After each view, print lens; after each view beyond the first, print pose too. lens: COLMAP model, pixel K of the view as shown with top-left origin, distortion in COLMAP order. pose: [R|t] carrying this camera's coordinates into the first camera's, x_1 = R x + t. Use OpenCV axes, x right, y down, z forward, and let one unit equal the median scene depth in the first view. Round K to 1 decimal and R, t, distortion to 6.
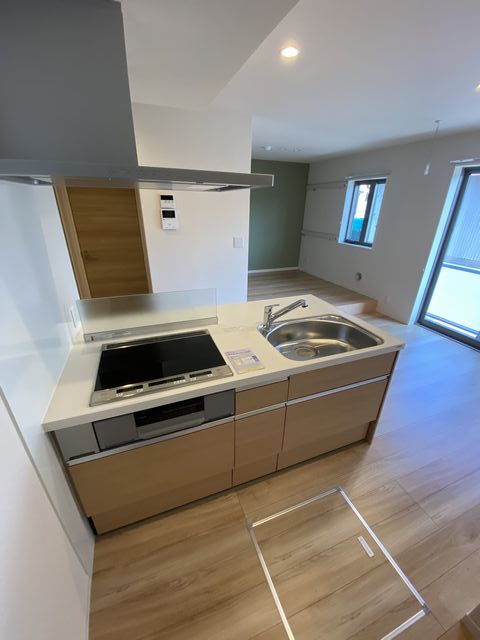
lens RADIAL K [[262.1, 0, 243.0], [0, 262.1, 322.6], [0, 0, 1]] dist [-0.005521, -0.004460]
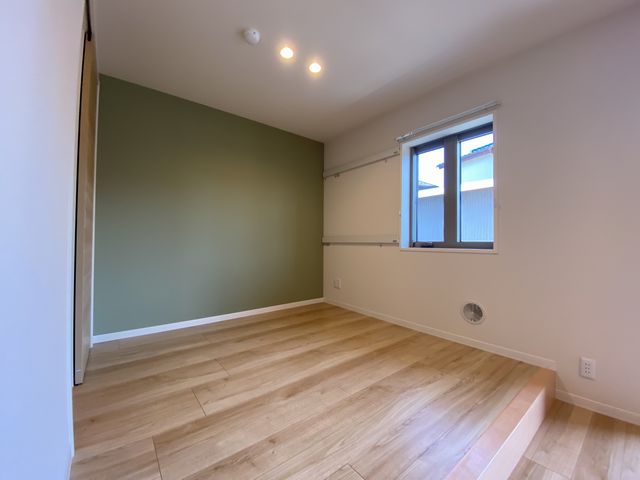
lens RADIAL K [[262.1, 0, 321.3], [0, 262.1, 238.8], [0, 0, 1]] dist [-0.005521, -0.004460]
pose [[0.957781, -0.015146, 0.287101, 0.053517], [0.129363, 0.914513, -0.383316, -0.129802], [-0.256752, 0.404273, 0.877862, 0.521306]]
